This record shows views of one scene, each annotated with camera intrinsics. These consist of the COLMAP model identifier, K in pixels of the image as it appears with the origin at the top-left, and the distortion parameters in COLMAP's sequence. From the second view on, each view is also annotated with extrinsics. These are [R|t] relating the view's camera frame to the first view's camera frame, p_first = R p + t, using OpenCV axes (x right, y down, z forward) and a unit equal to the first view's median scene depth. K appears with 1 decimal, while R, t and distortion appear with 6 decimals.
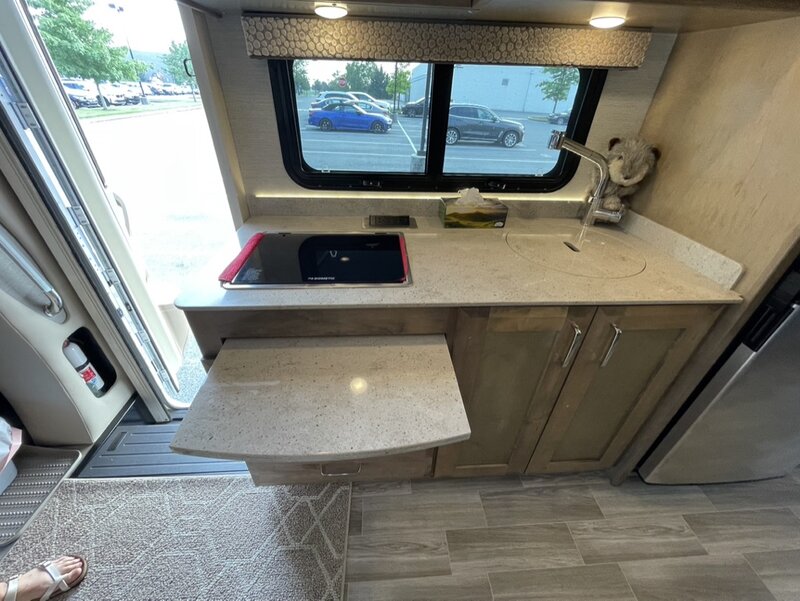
lens RADIAL K [[325.4, 0, 399.5], [0, 325.4, 300.0], [0, 0, 1]] dist [-0.002530, 0.000781]
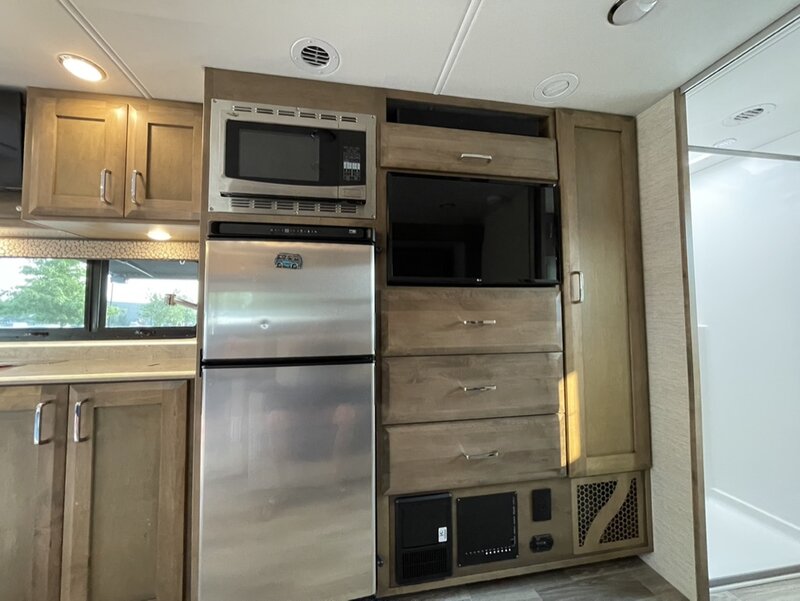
lens RADIAL K [[325.4, 0, 398.2], [0, 325.4, 300.1], [0, 0, 1]] dist [-0.002530, 0.000781]
pose [[0.992589, -0.031350, 0.117402, 1.131927], [0.095487, 0.798771, -0.594010, 0.414243], [-0.075156, 0.600818, 0.795845, -0.218970]]
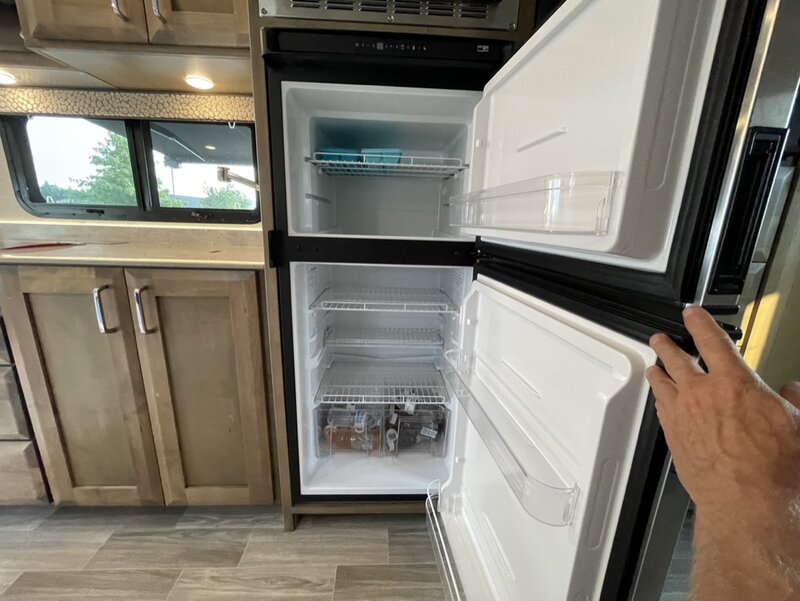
lens RADIAL K [[325.4, 0, 398.3], [0, 325.4, 299.1], [0, 0, 1]] dist [-0.002530, 0.000781]
pose [[0.999688, 0.005554, -0.024366, 0.987668], [-0.013611, 0.938705, -0.344451, 0.304815], [0.020959, 0.344676, 0.938488, 0.023386]]
